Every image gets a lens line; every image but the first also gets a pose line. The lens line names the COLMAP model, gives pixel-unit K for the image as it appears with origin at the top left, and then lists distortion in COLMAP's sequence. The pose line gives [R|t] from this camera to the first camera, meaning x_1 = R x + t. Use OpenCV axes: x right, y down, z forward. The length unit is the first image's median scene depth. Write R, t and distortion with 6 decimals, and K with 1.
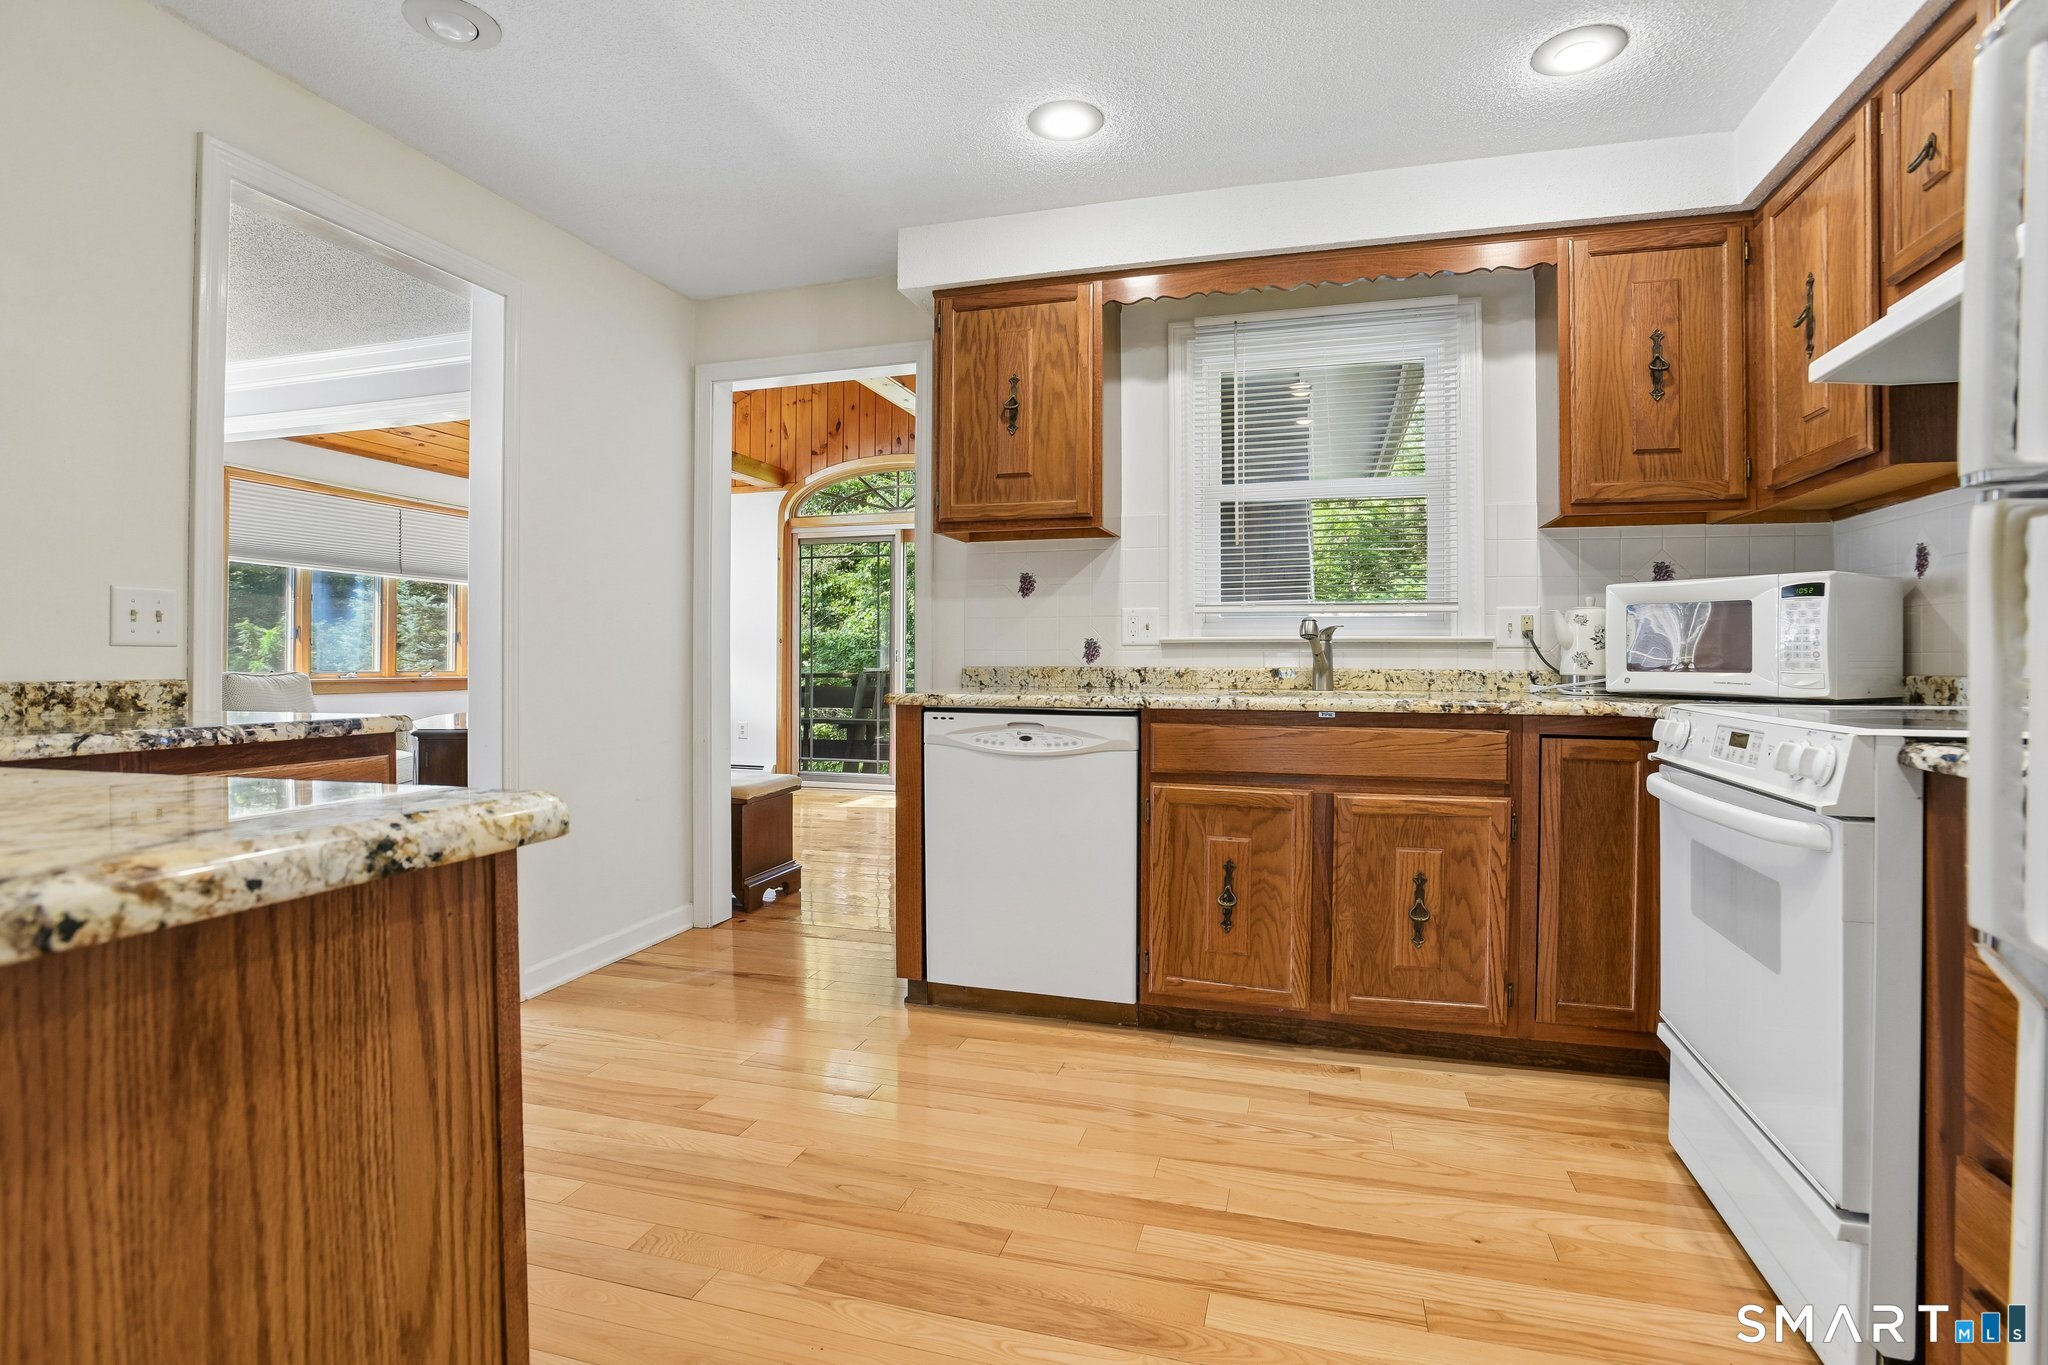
lens RADIAL K [[995.8, 0, 1025.7], [0, 995.8, 655.5], [0, 0, 1]] dist [-0.068649, 0.031444]
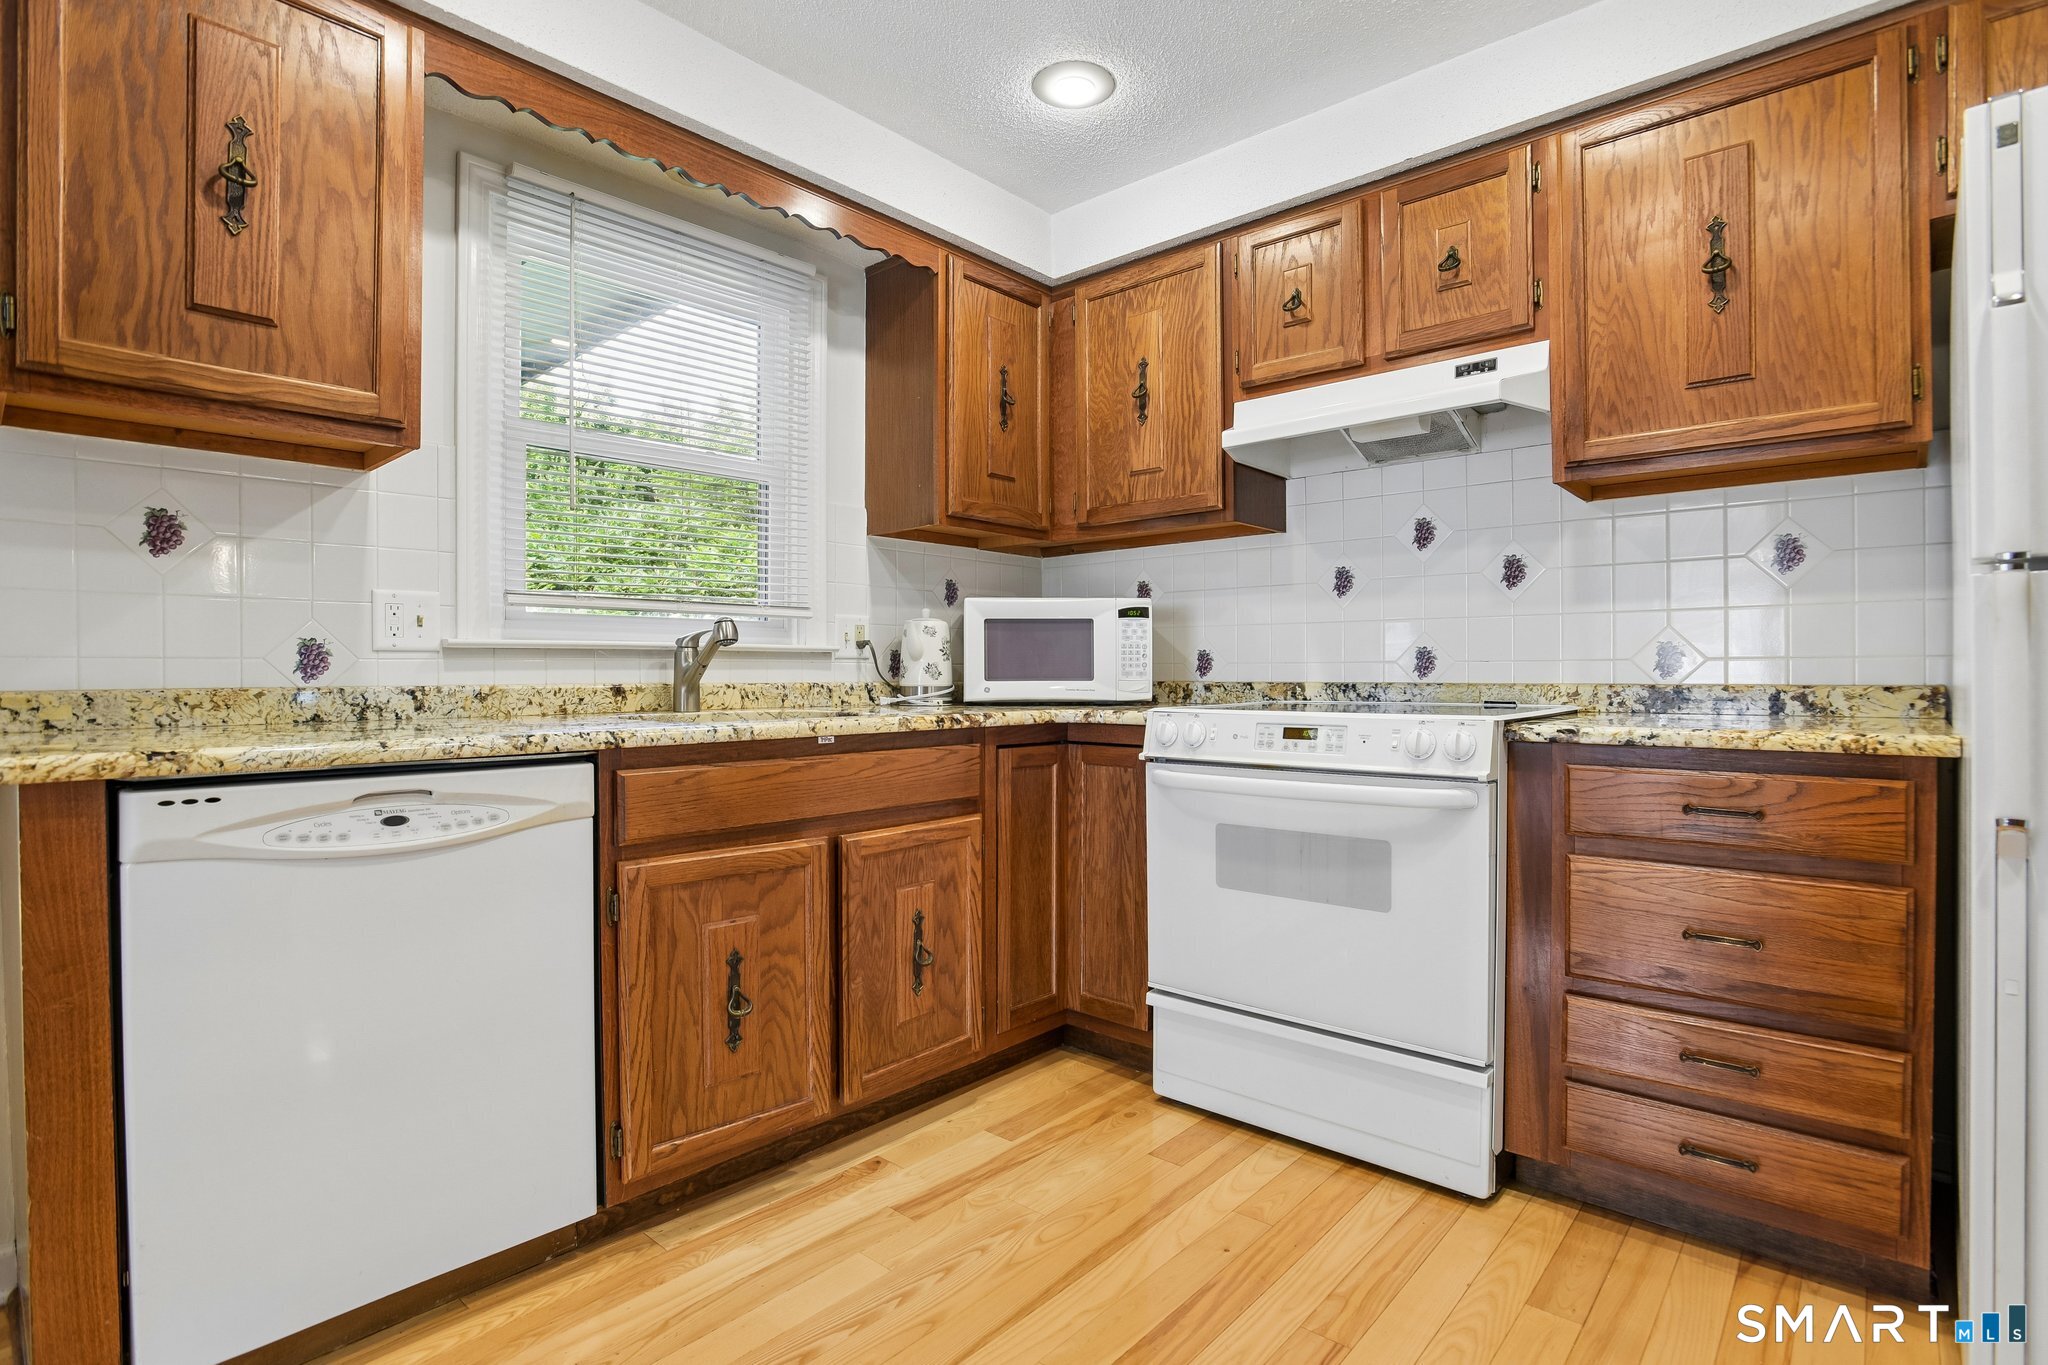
lens RADIAL K [[1001.7, 0, 1024.0], [0, 1001.7, 682.5], [0, 0, 1]] dist [-0.073257, 0.031595]
pose [[0.427095, -0.012763, 0.904117, -0.350867], [0.003274, 0.999916, 0.012568, 0.004014], [-0.904201, -0.002408, 0.427101, 0.505292]]
